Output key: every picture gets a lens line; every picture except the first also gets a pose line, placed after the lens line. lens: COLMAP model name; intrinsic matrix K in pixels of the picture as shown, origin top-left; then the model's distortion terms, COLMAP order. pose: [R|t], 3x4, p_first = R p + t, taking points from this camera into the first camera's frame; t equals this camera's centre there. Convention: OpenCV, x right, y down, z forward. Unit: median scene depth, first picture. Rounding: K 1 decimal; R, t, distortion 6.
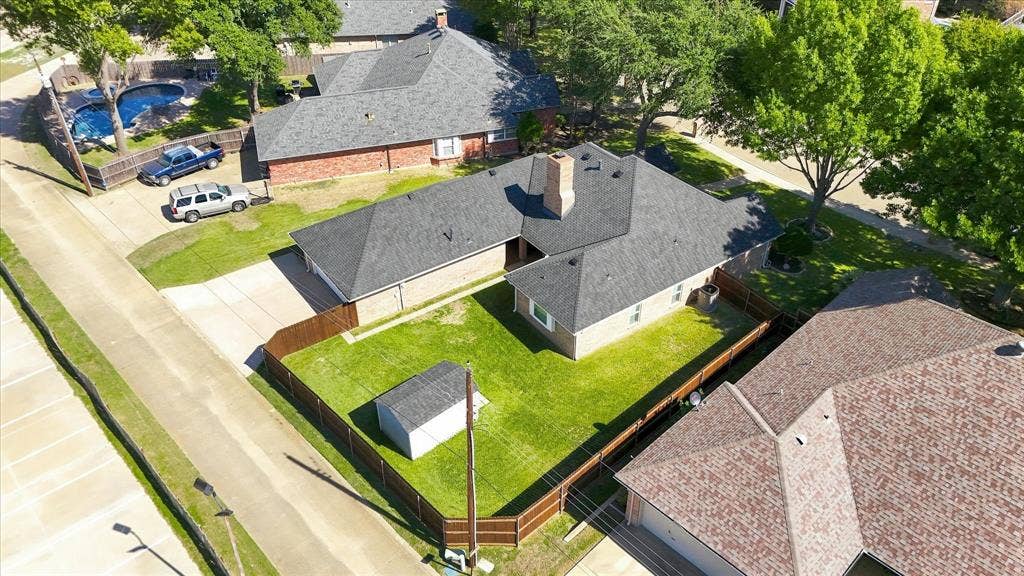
lens RADIAL K [[752.1, 0, 518.4], [0, 752.1, 287.5], [0, 0, 1]] dist [0.044579, -0.000900]
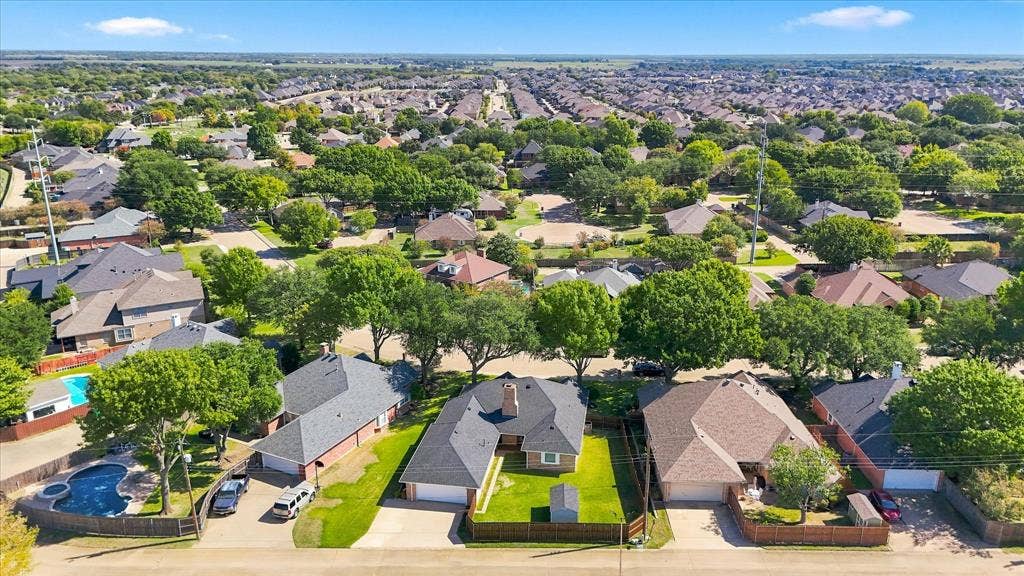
lens RADIAL K [[752.1, 0, 518.4], [0, 752.1, 287.5], [0, 0, 1]] dist [0.044579, -0.000900]
pose [[0.699147, -0.209144, 0.683705, -1.113679], [0.424115, 0.891166, -0.161088, -0.070505], [-0.575604, 0.402593, 0.711758, -0.470198]]
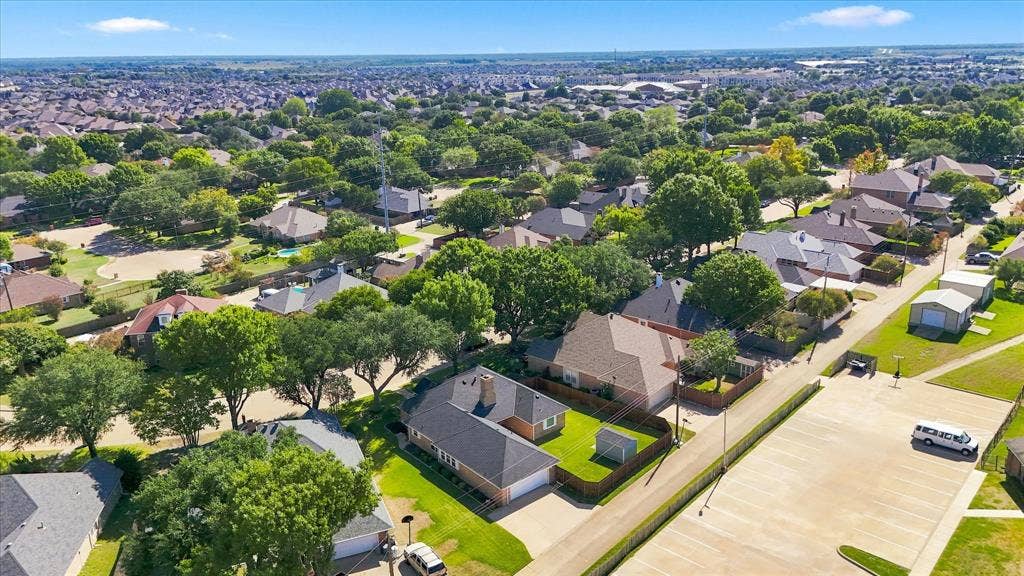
lens RADIAL K [[752.1, 0, 518.4], [0, 752.1, 287.5], [0, 0, 1]] dist [0.044579, -0.000900]
pose [[-0.066483, -0.299752, 0.951698, -1.636700], [0.614779, 0.738946, 0.275689, -0.775388], [-0.785892, 0.603413, 0.135154, 0.472412]]
